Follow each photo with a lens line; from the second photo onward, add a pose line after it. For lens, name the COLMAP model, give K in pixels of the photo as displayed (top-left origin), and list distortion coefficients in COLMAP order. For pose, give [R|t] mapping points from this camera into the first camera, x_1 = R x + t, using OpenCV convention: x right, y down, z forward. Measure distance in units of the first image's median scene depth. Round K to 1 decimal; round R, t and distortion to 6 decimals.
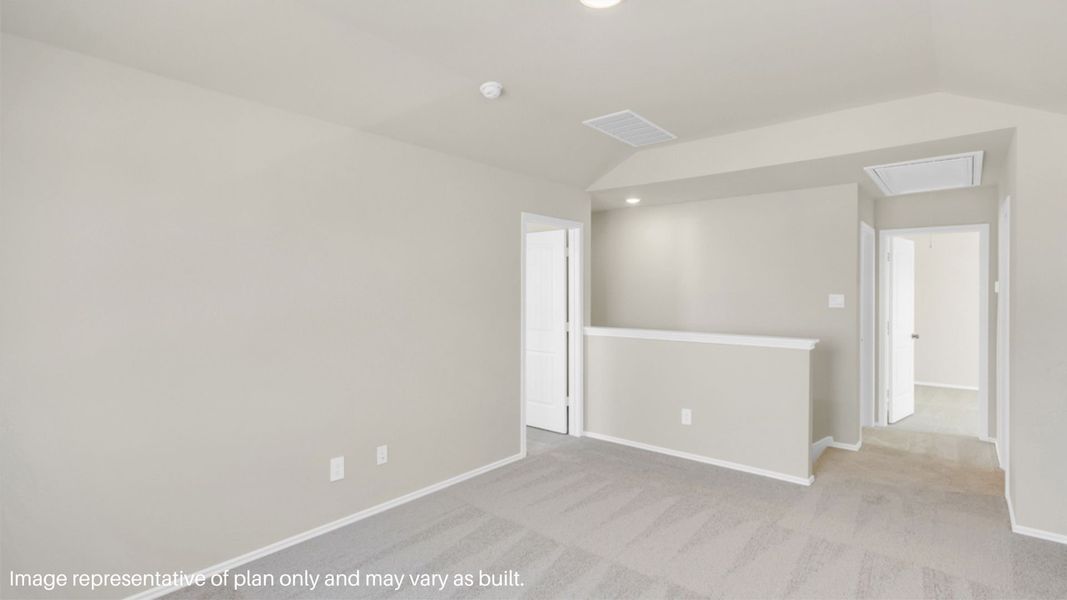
lens RADIAL K [[501.7, 0, 547.1], [0, 501.7, 301.9], [0, 0, 1]] dist [-0.001720, 0.000162]
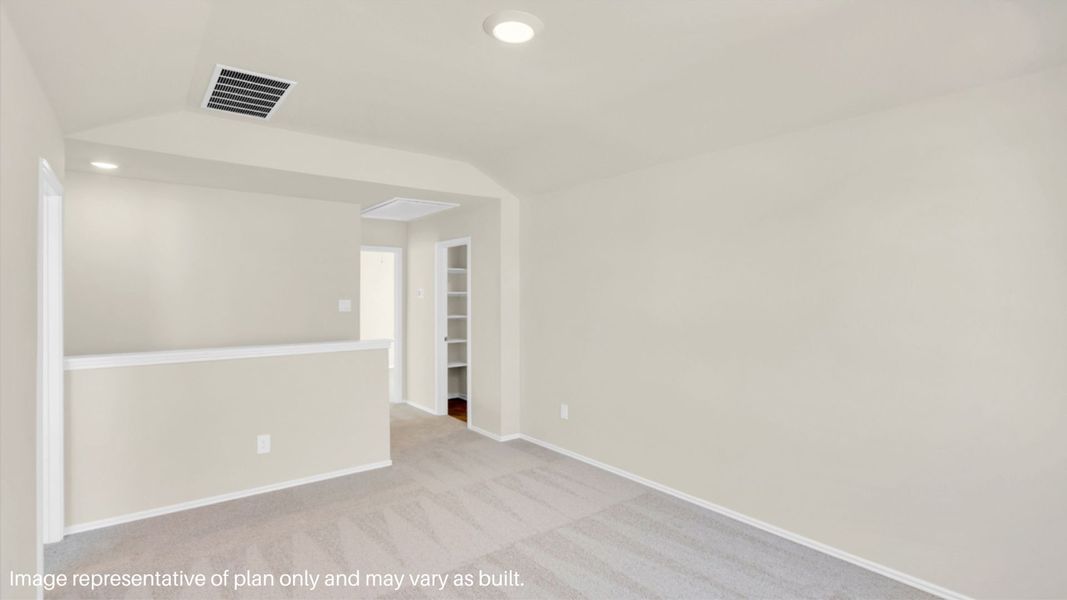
lens RADIAL K [[512.5, 0, 551.6], [0, 512.5, 288.0], [0, 0, 1]] dist [-0.002646, -0.000322]
pose [[0.205183, 0.012354, 0.978646, -0.479967], [0.022714, 0.999591, -0.017381, -0.010977], [-0.978460, 0.025795, 0.204819, 0.329708]]
